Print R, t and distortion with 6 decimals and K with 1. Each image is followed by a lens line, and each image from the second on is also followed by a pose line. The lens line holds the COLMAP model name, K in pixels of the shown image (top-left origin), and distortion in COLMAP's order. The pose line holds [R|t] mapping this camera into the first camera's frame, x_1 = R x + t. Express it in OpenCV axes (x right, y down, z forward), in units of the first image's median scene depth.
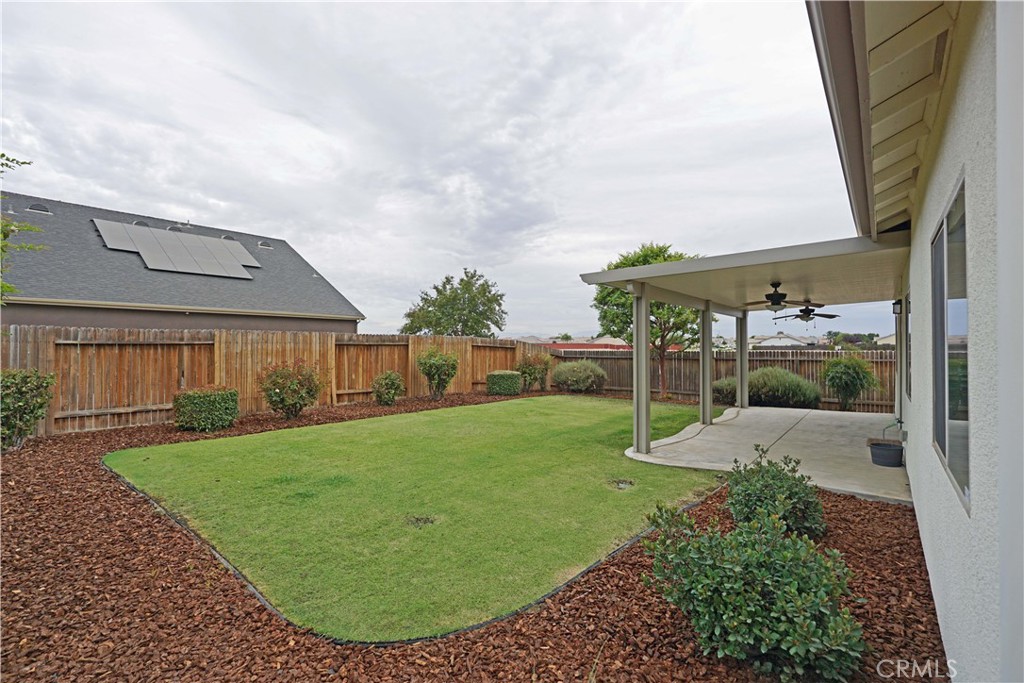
lens RADIAL K [[458.9, 0, 508.1], [0, 458.9, 340.6], [0, 0, 1]] dist [-0.017085, 0.000226]
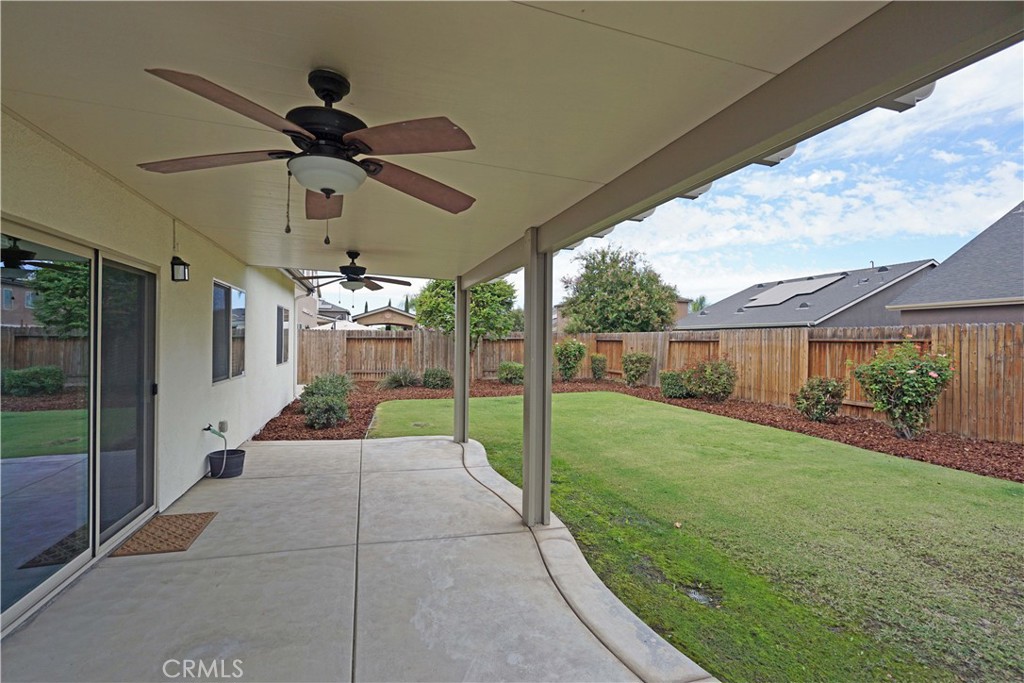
lens RADIAL K [[458.9, 0, 508.1], [0, 458.9, 340.6], [0, 0, 1]] dist [-0.017085, 0.000226]
pose [[-0.545893, -0.008171, -0.837815, 0.500994], [-0.003514, 0.999966, -0.007463, 0.011707], [0.837847, -0.001129, -0.545903, 0.753574]]
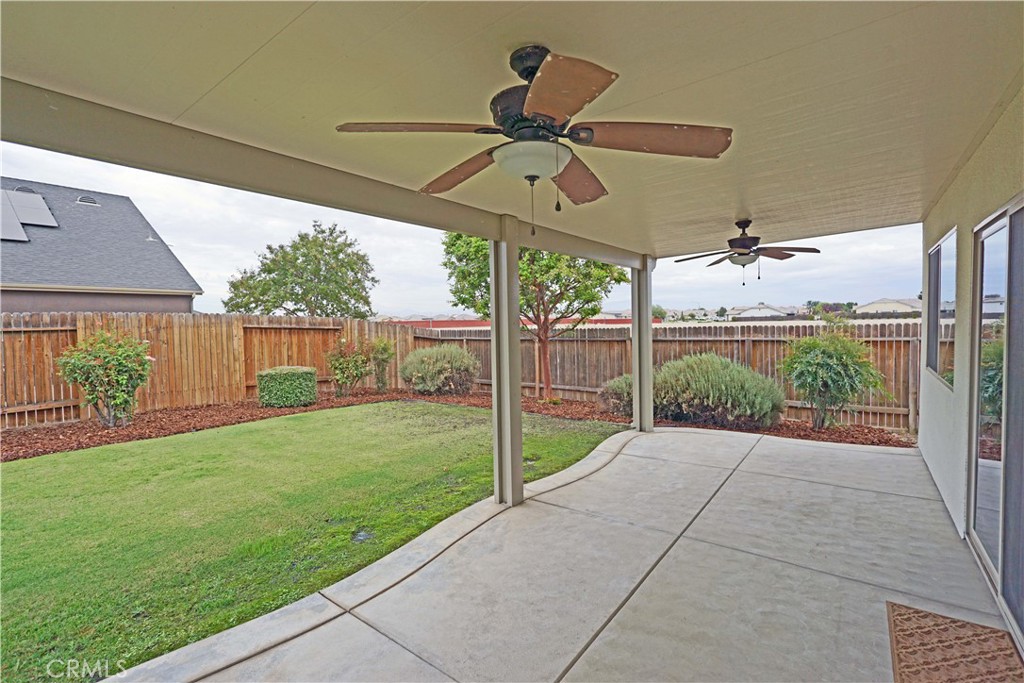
lens RADIAL K [[458.9, 0, 508.1], [0, 458.9, 340.6], [0, 0, 1]] dist [-0.017085, 0.000226]
pose [[0.999294, -0.022290, 0.030229, 0.269945], [0.020681, 0.998406, 0.052510, 0.003047], [-0.031352, -0.051847, 0.998163, 0.363648]]
